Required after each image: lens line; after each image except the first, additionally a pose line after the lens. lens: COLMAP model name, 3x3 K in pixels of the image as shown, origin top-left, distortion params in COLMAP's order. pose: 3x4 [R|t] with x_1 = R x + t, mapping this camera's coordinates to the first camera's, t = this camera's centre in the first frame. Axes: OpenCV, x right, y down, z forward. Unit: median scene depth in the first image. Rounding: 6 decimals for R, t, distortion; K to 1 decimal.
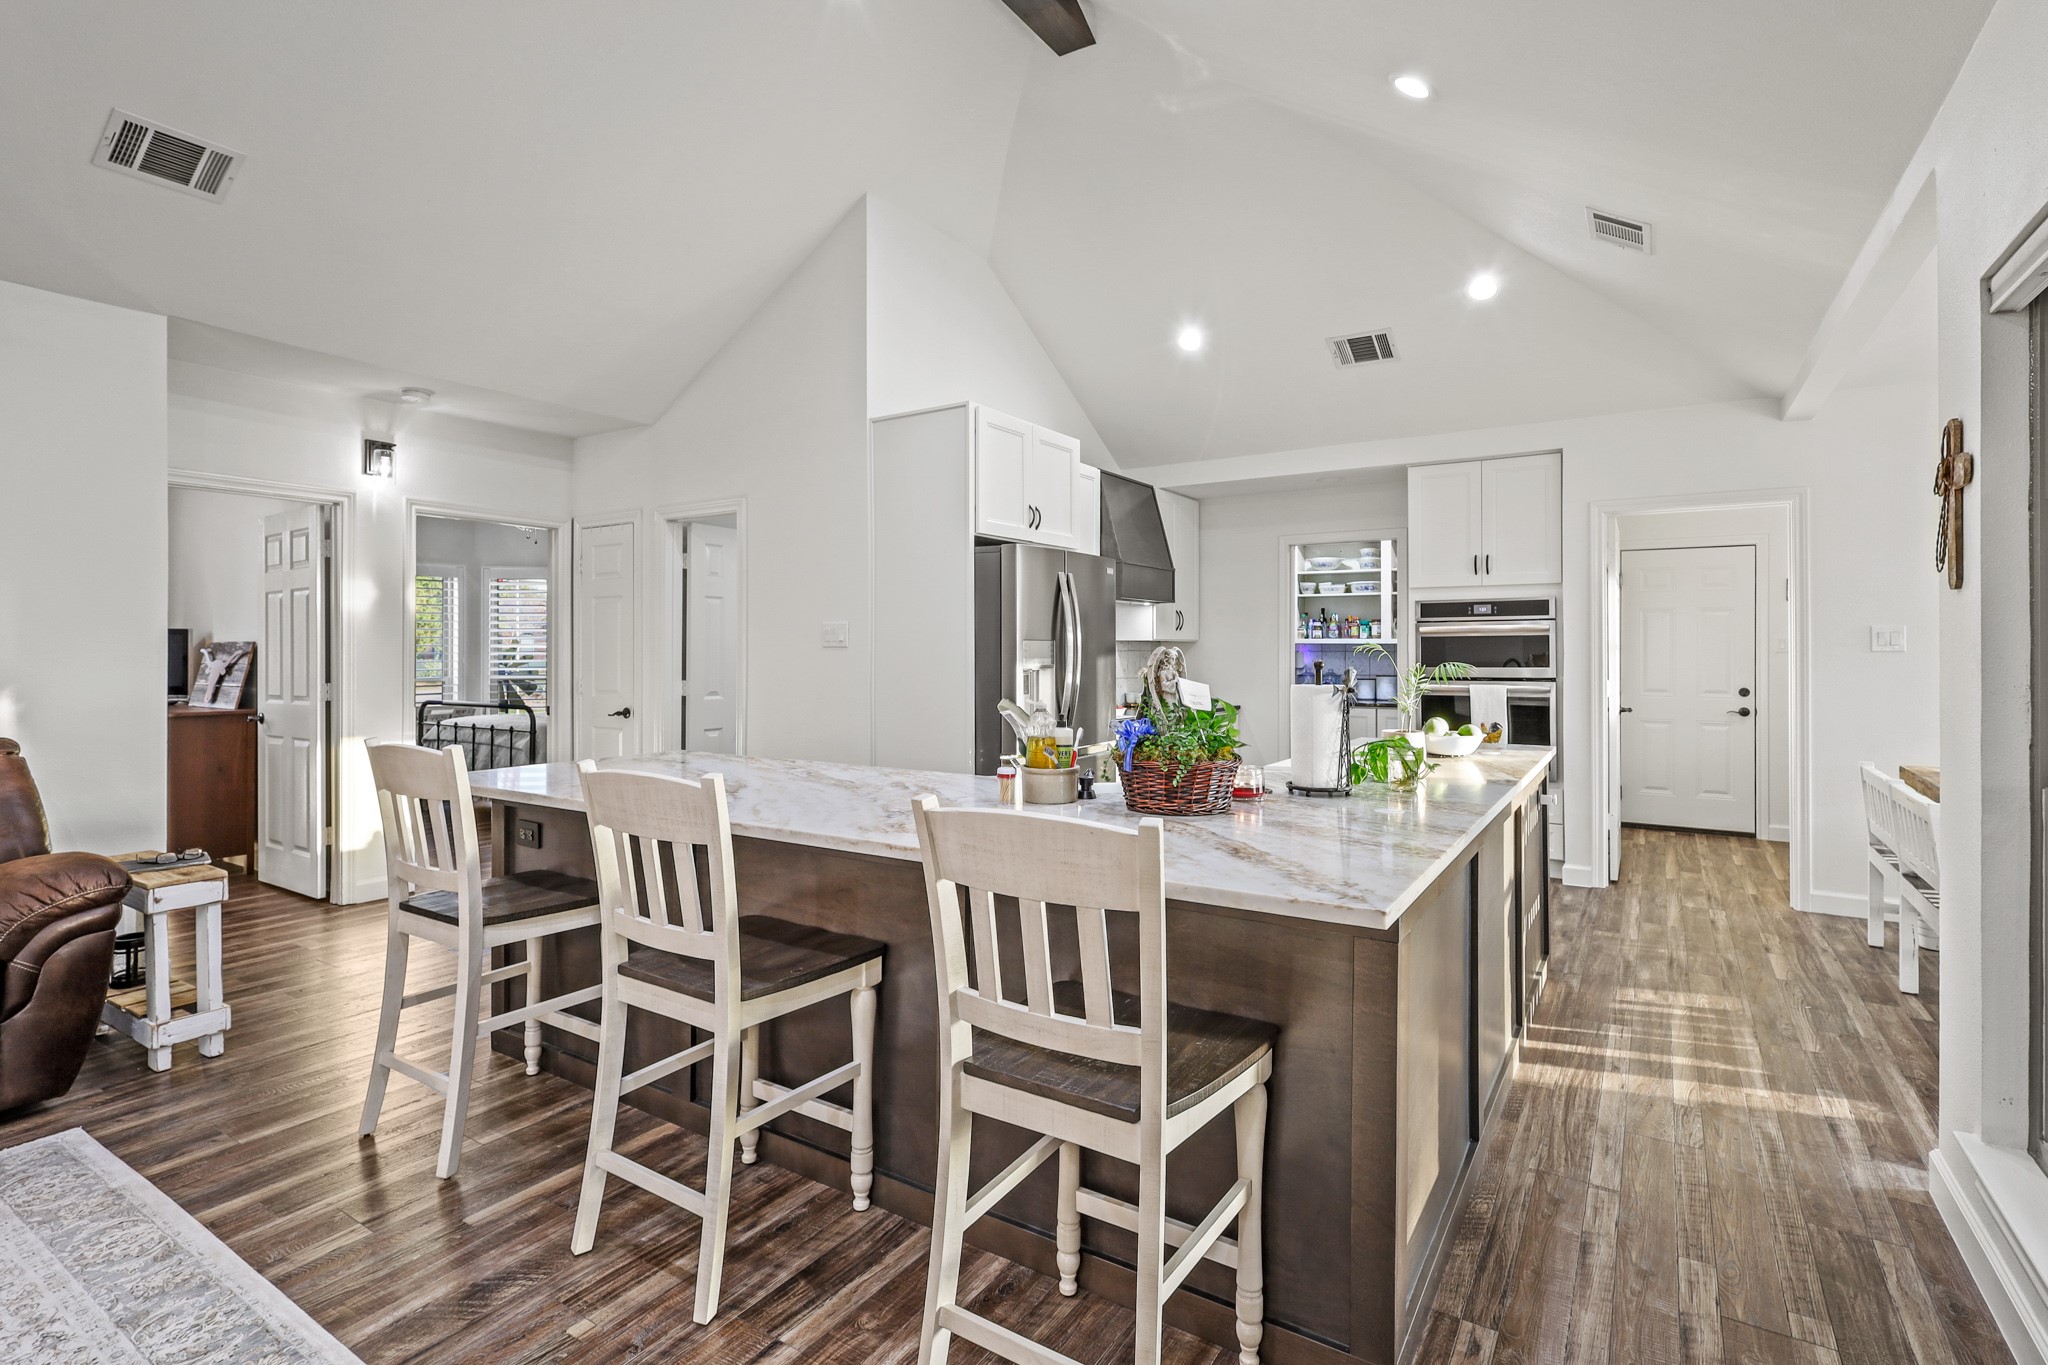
lens RADIAL K [[975.0, 0, 1027.4], [0, 975.0, 650.3], [0, 0, 1]] dist [0.000091, 0.000335]
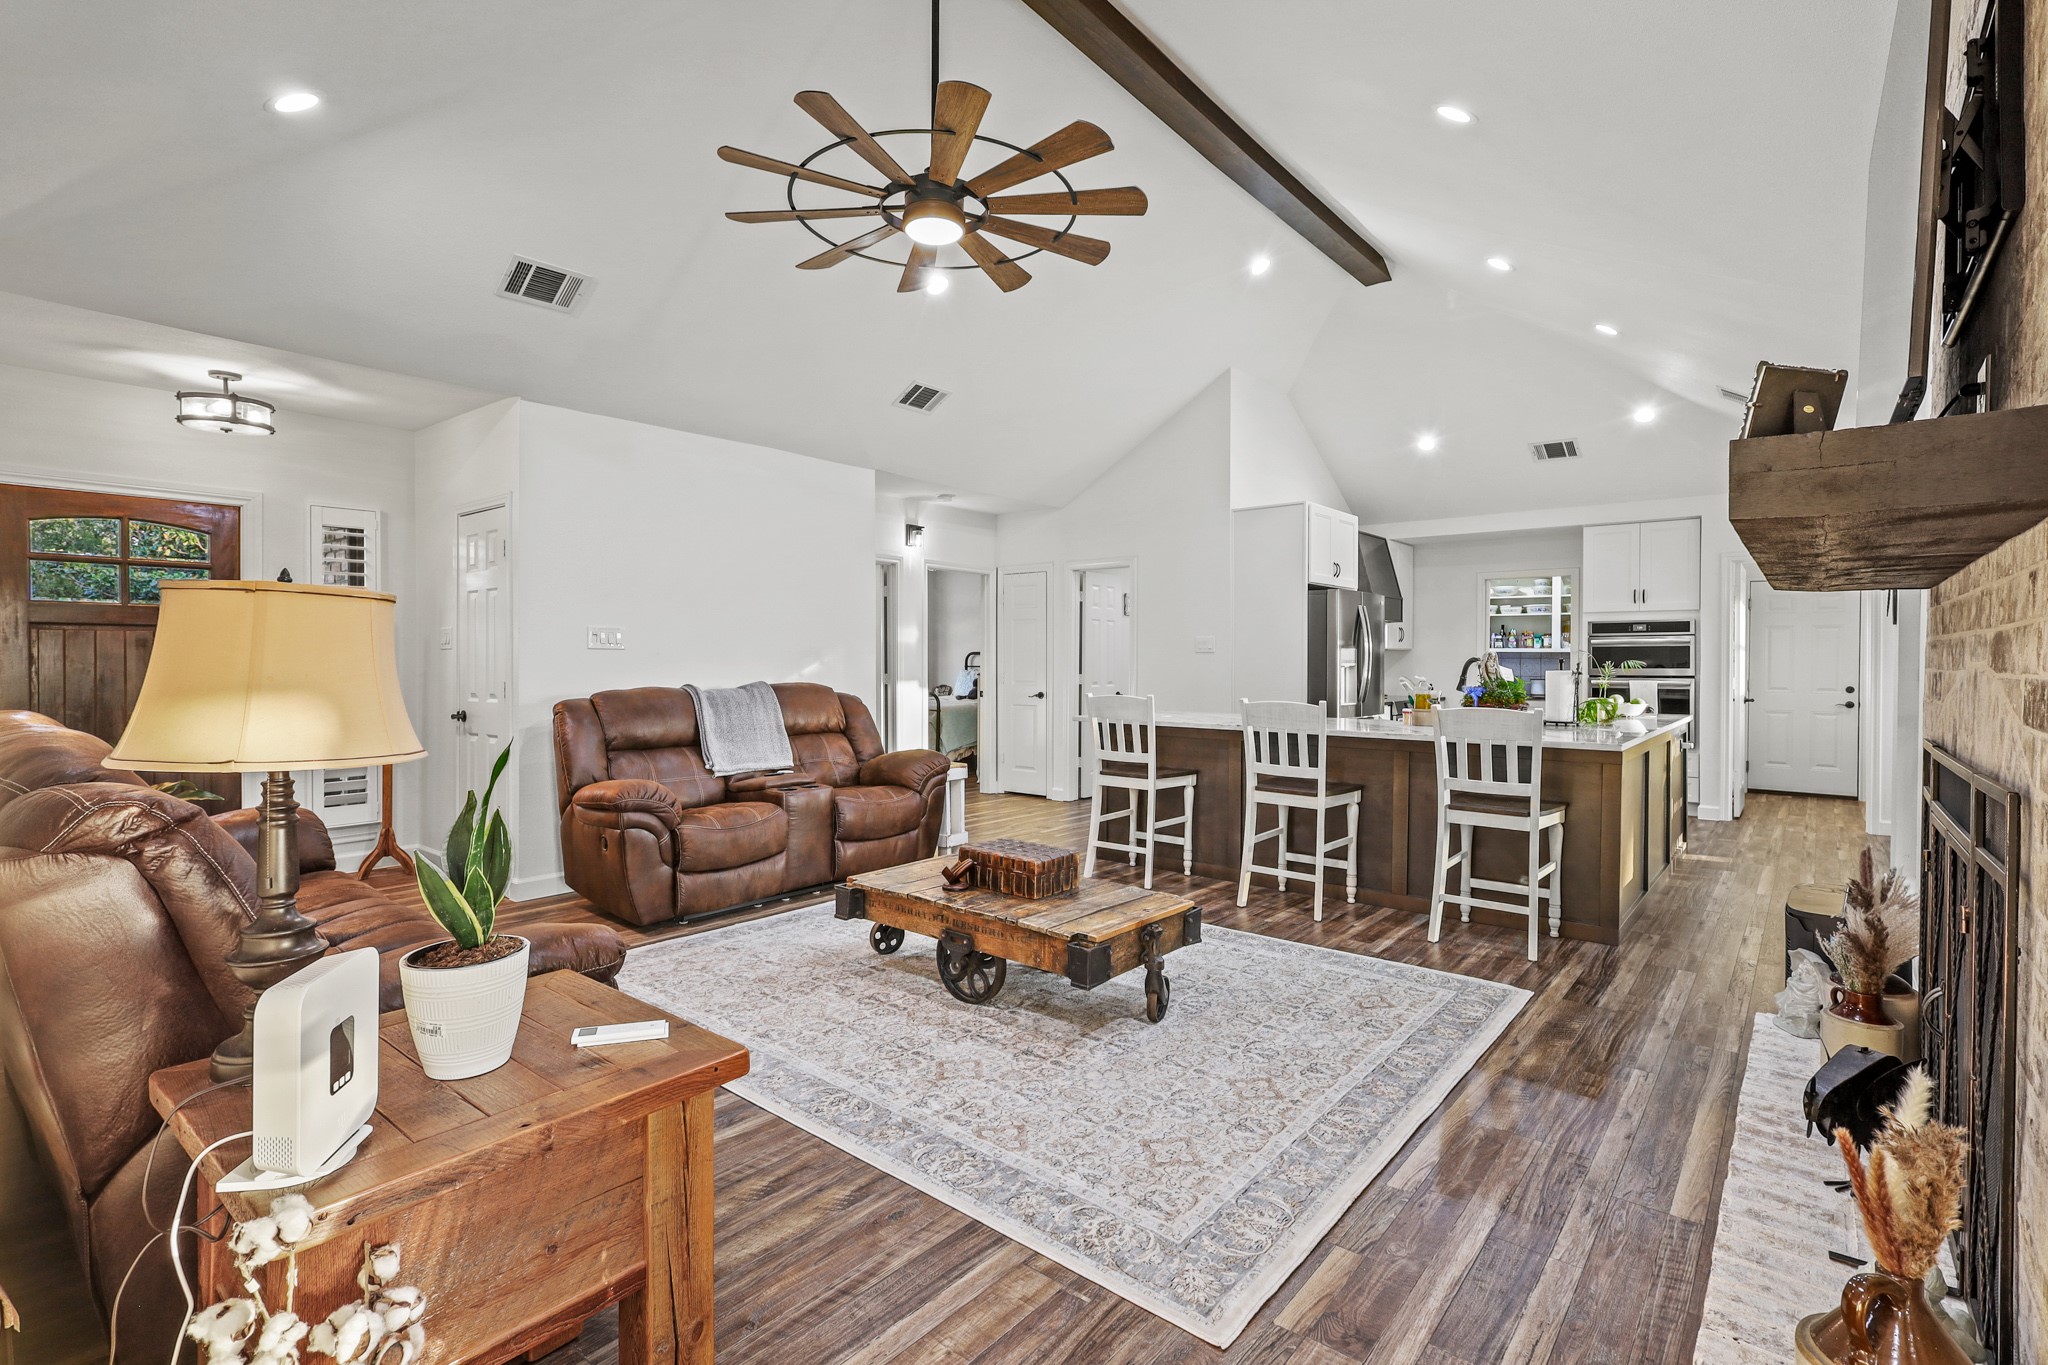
lens RADIAL K [[951.1, 0, 1019.9], [0, 951.1, 672.0], [0, 0, 1]] dist [-0.000702, -0.000440]
pose [[0.992284, 0.004958, -0.123886, -0.285011], [-0.003450, 0.999917, 0.012383, 0.009674], [0.123937, -0.011860, 0.992219, -0.540473]]
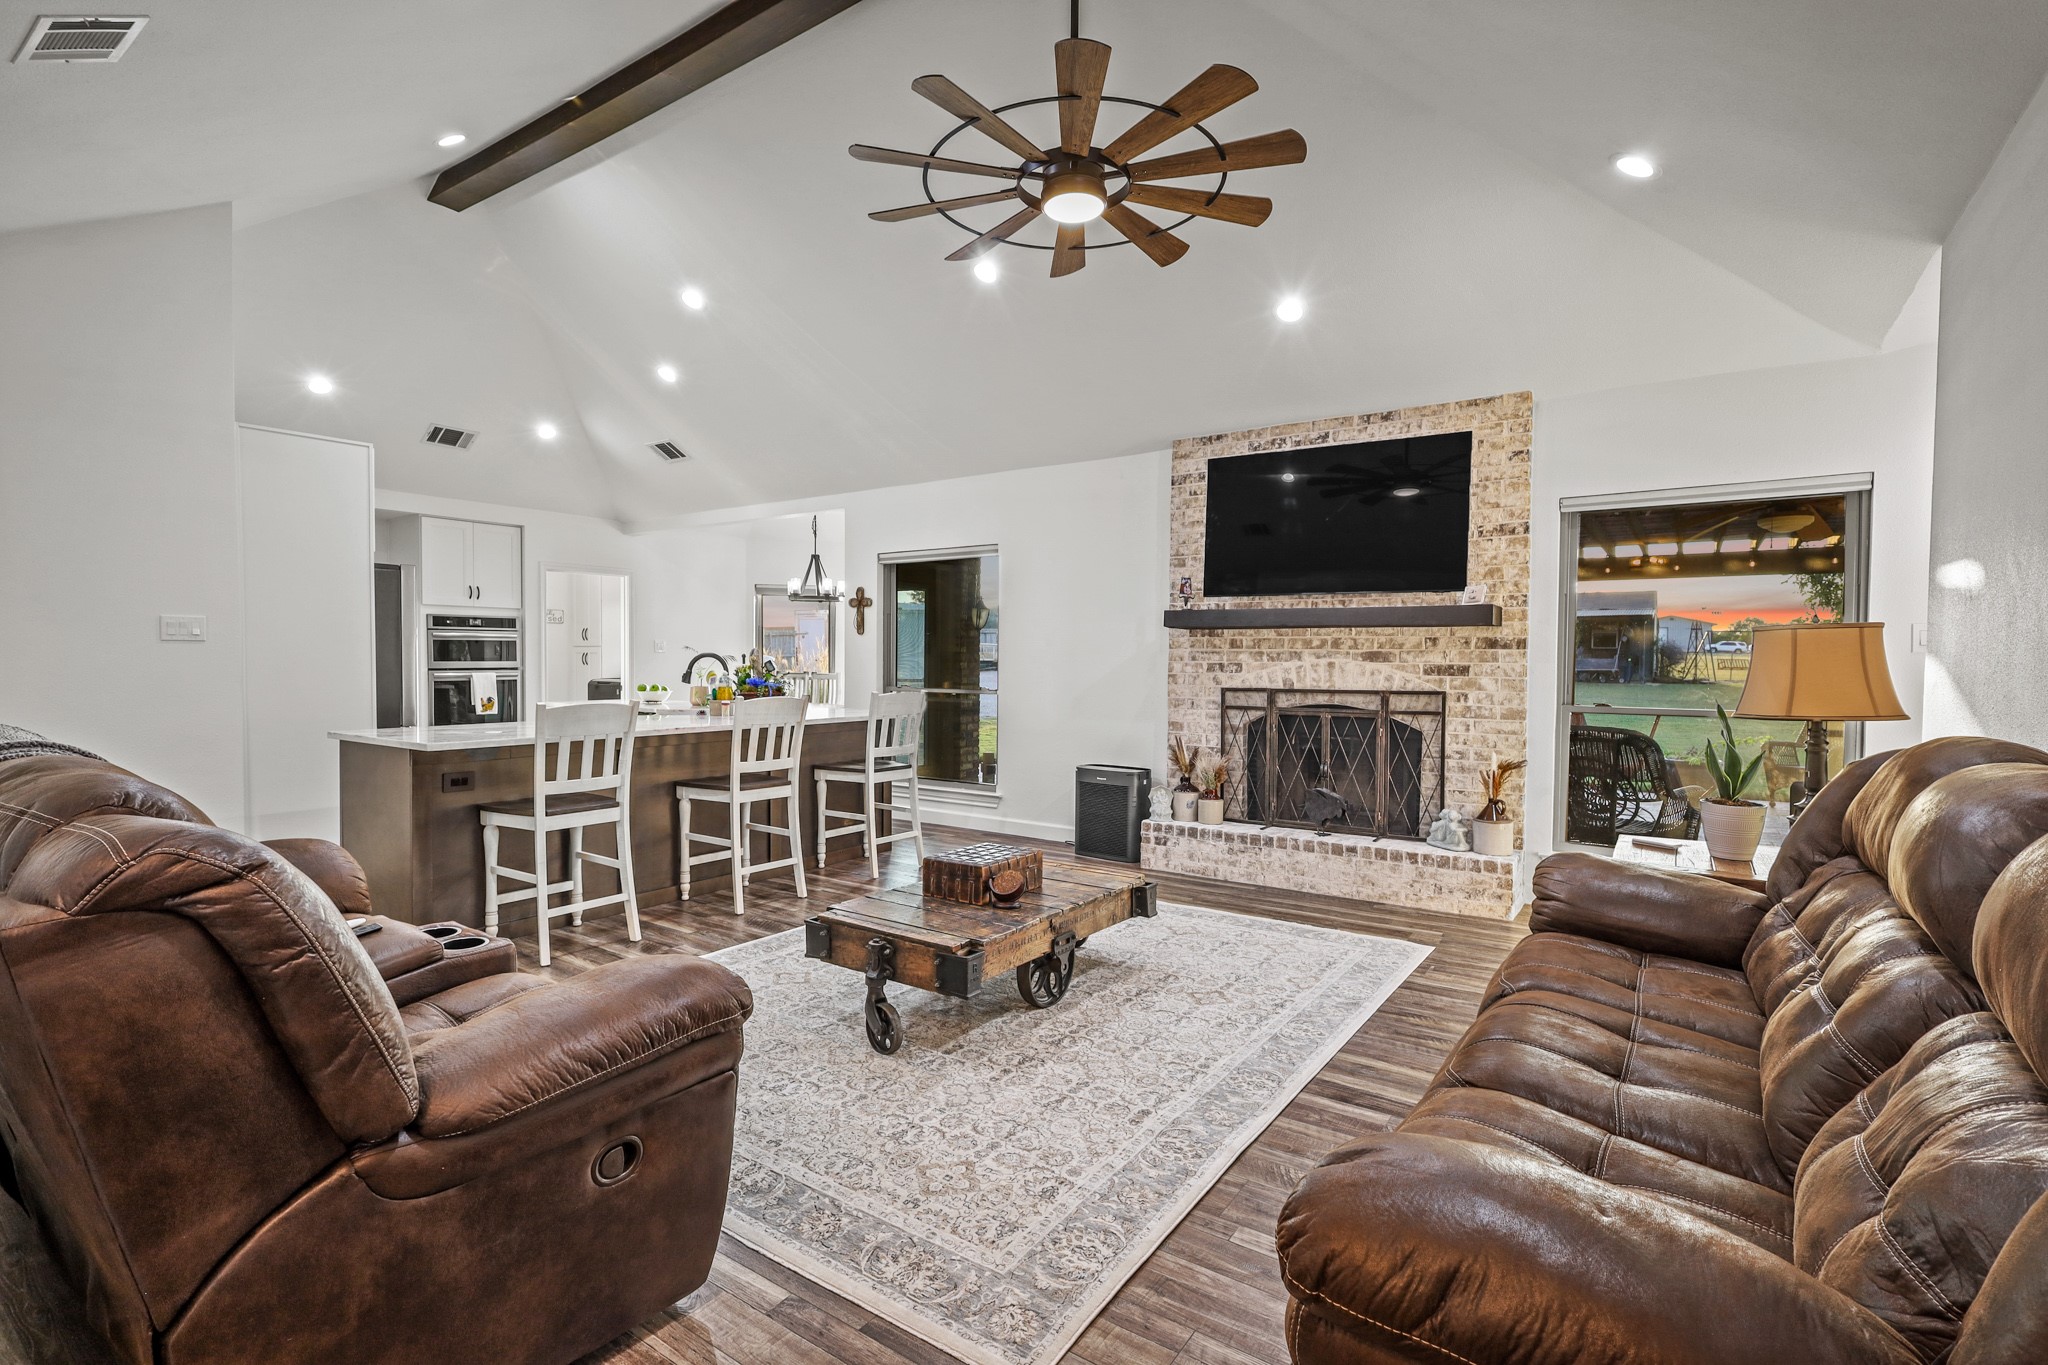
lens RADIAL K [[962.0, 0, 1024.0], [0, 962.0, 682.5], [0, 0, 1]] dist [-0.000388, 0.000012]
pose [[0.034286, -0.025198, 0.999094, -1.064169], [-0.003953, 0.999671, 0.025348, 0.010308], [-0.999404, -0.004818, 0.034175, 0.112714]]
